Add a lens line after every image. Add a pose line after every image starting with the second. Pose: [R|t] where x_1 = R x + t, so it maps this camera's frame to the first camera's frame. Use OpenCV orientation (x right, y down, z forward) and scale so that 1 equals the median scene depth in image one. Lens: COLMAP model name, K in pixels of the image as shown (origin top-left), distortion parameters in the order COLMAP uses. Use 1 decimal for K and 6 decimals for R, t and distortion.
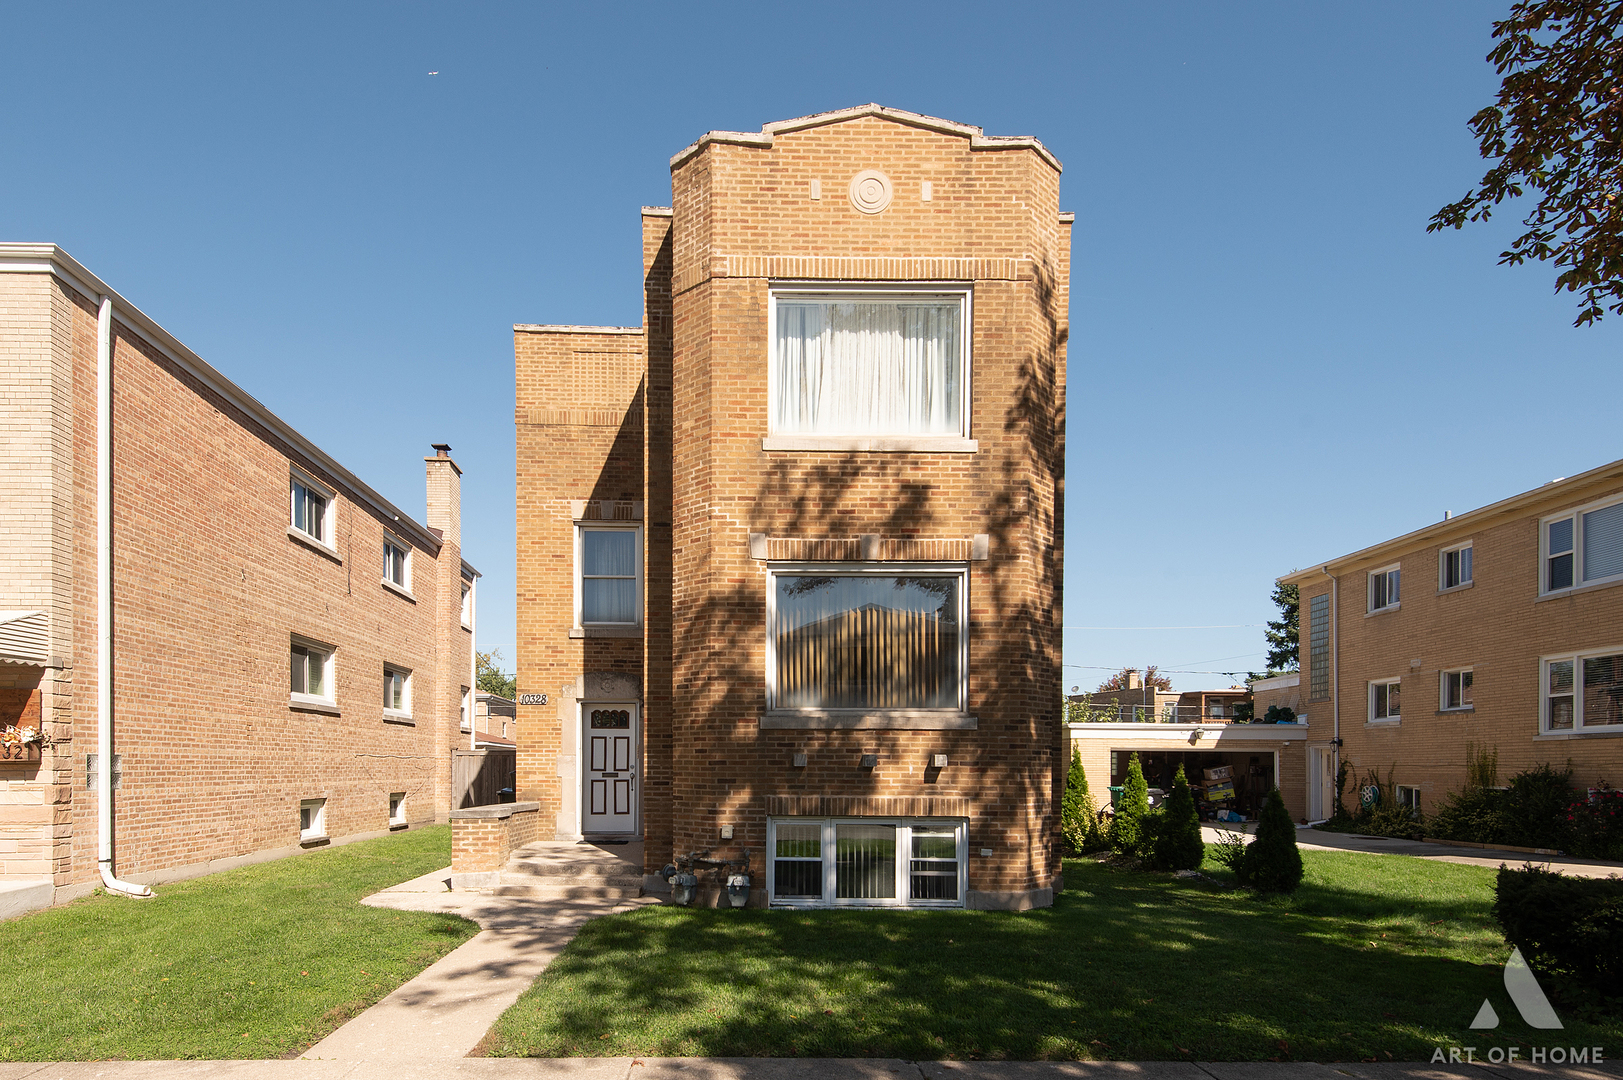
lens RADIAL K [[921.0, 0, 755.7], [0, 921.0, 754.8], [0, 0, 1]] dist [0.009239, -0.006508]
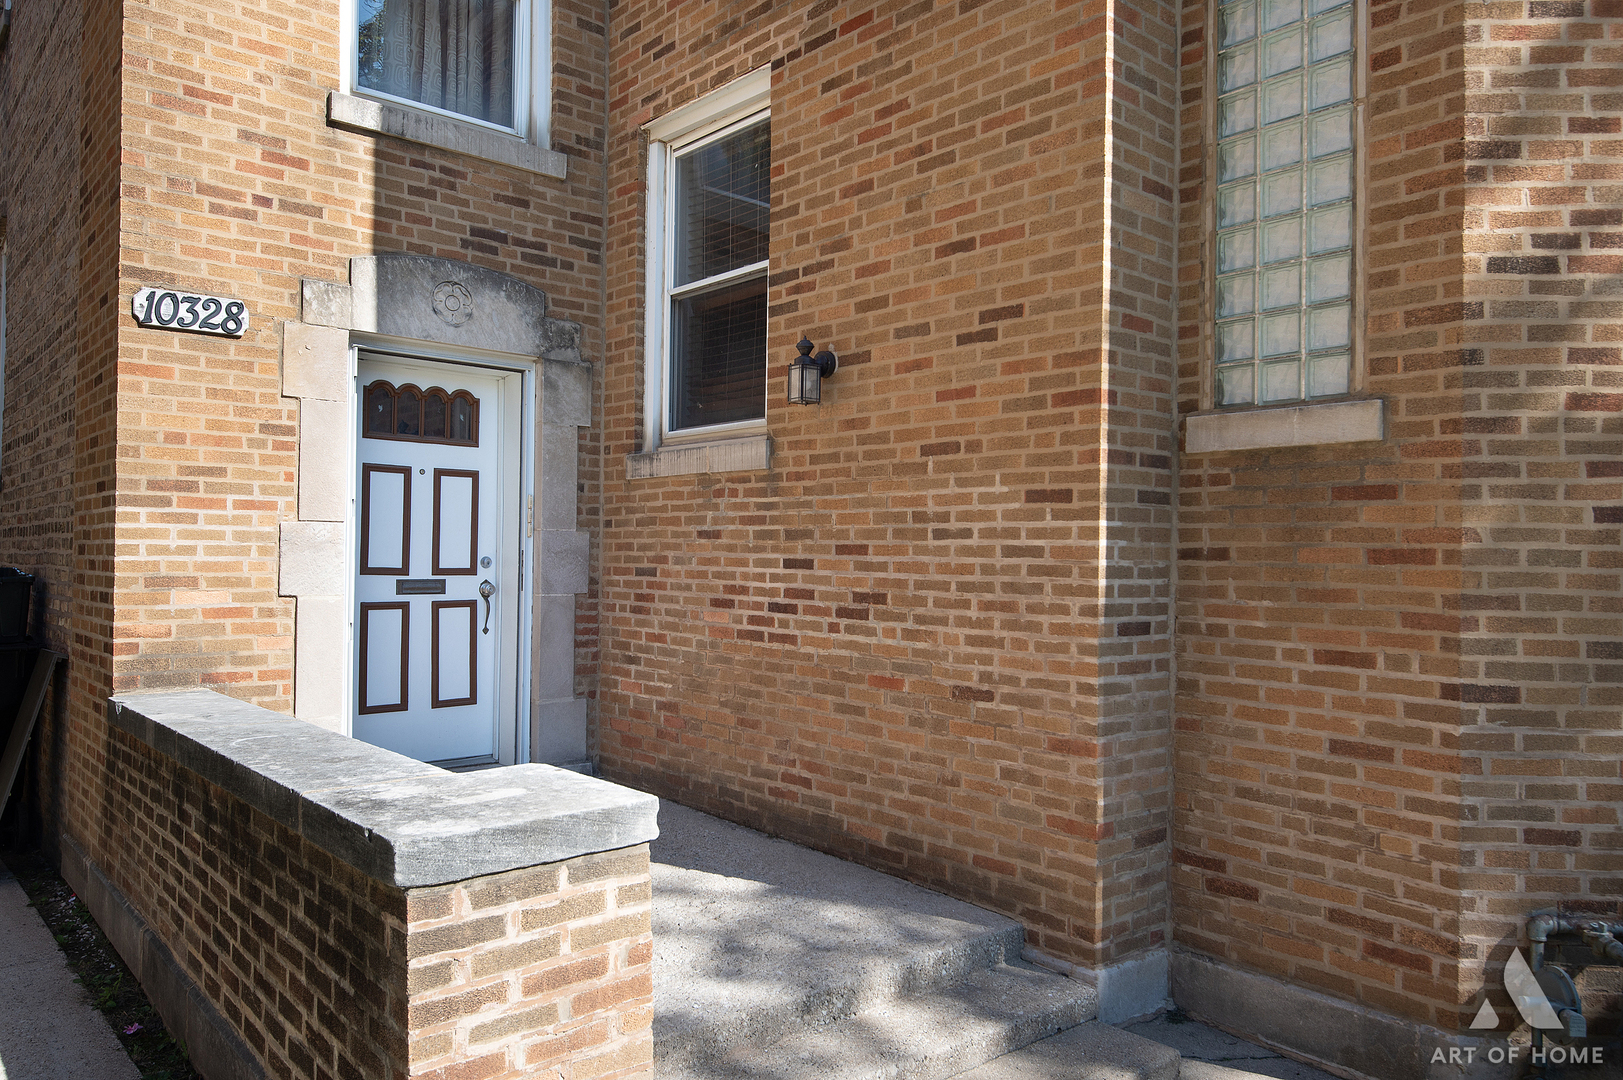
lens RADIAL K [[1146.0, 0, 810.0], [0, 1146.0, 544.5], [0, 0, 1]] dist [0.012946, 0.002028]
pose [[0.778299, 0.013716, 0.627744, -0.426097], [-0.014979, 0.999882, -0.003276, 0.008769], [-0.627715, -0.006853, 0.778413, 0.847884]]
